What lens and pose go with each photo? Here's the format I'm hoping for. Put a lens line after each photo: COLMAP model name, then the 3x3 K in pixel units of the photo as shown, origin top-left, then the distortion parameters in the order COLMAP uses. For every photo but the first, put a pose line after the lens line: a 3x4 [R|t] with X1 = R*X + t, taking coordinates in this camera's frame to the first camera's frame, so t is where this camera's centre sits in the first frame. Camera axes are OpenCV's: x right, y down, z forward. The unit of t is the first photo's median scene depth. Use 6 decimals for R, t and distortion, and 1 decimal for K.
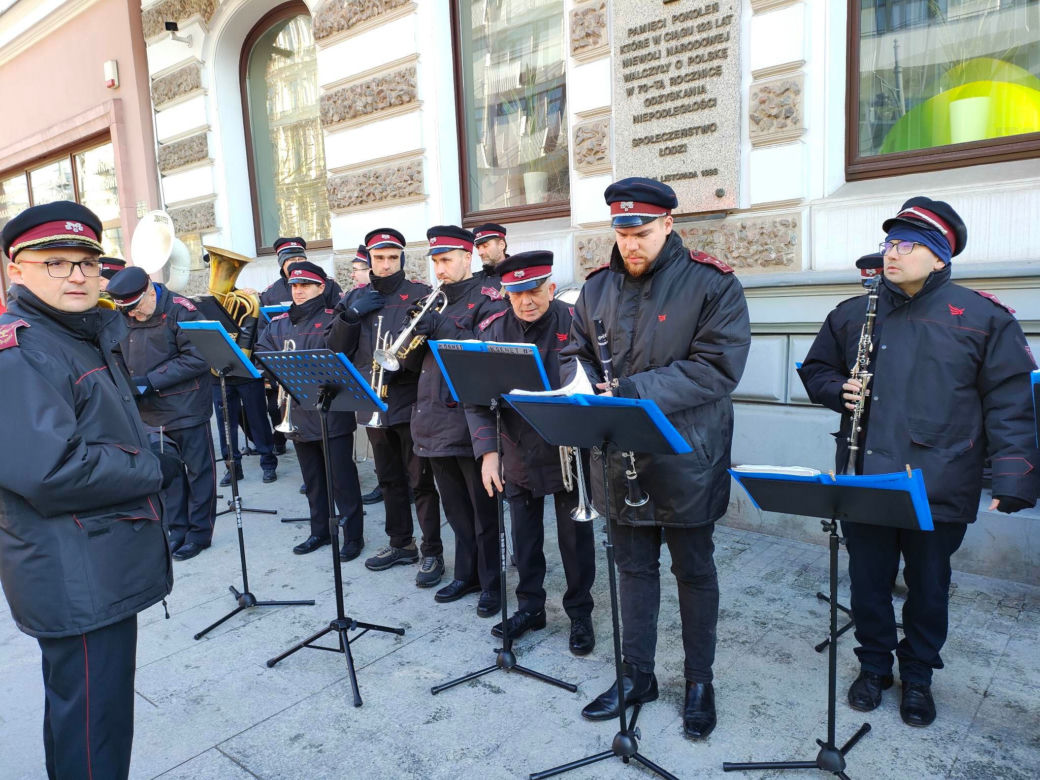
lens RADIAL K [[776.3, 0, 520.0], [0, 776.3, 390.0], [0, 0, 1]] dist [0.082225, -0.067020]
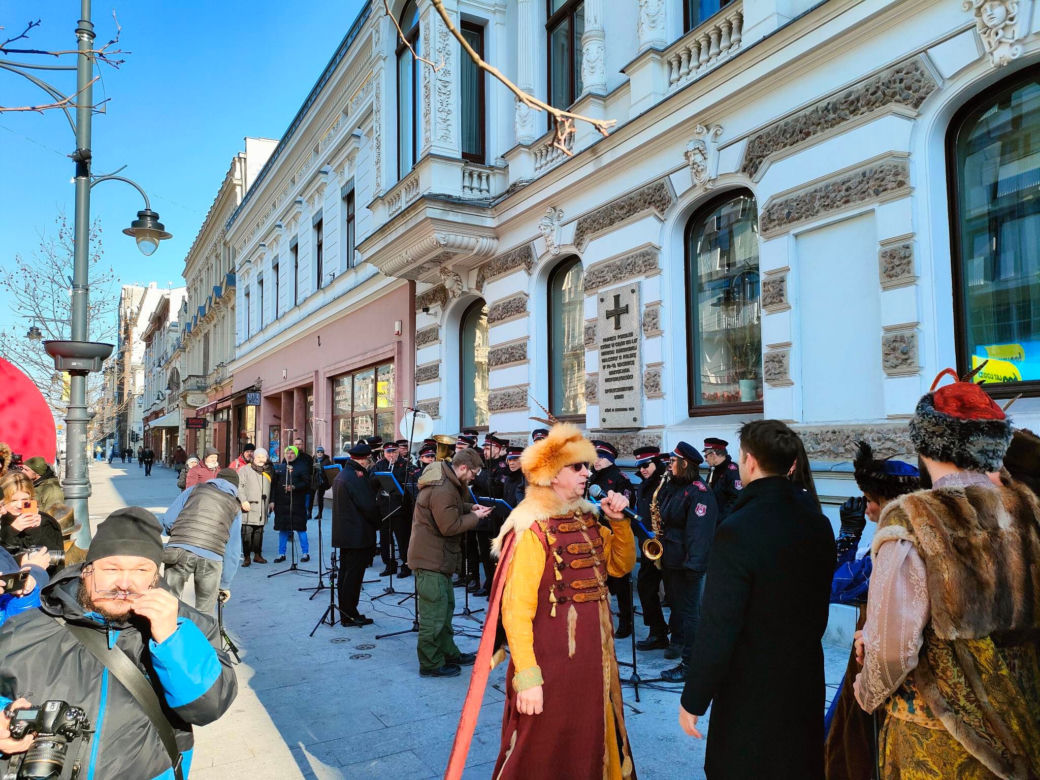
lens RADIAL K [[776.3, 0, 520.0], [0, 776.3, 390.0], [0, 0, 1]] dist [0.082225, -0.067020]
pose [[0.941950, 0.009741, -0.335613, 0.629572], [-0.075186, 0.980314, -0.182568, 0.061948], [0.327228, 0.197203, 0.924139, -0.940601]]
